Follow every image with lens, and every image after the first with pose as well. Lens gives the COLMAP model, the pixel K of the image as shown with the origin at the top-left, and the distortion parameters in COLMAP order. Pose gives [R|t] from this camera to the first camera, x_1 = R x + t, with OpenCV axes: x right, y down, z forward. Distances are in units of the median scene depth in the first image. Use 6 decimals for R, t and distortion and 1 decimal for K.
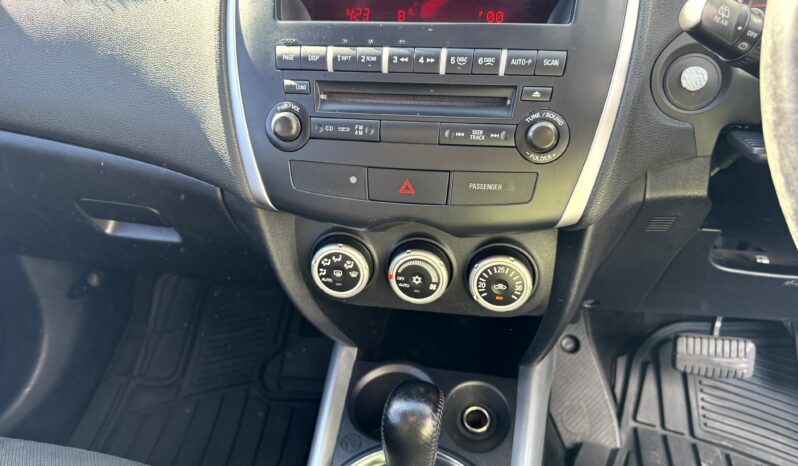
lens RADIAL K [[571.6, 0, 405.7], [0, 571.6, 237.8], [0, 0, 1]] dist [0.025283, -0.013794]
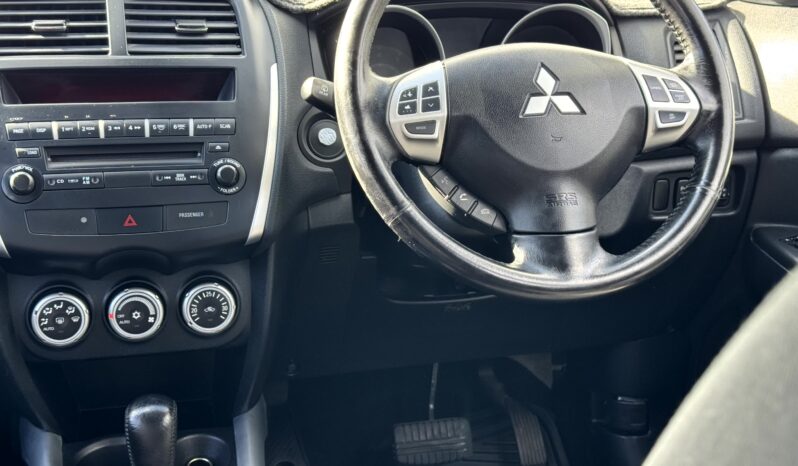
lens RADIAL K [[1145.7, 0, 397.1], [0, 1145.7, 233.1], [0, 0, 1]] dist [0.174274, 0.000000]
pose [[0.914133, -0.076459, 0.398140, -0.482665], [0.186362, 0.951396, -0.245184, 0.682741], [-0.360042, 0.298329, 0.883951, -1.500073]]
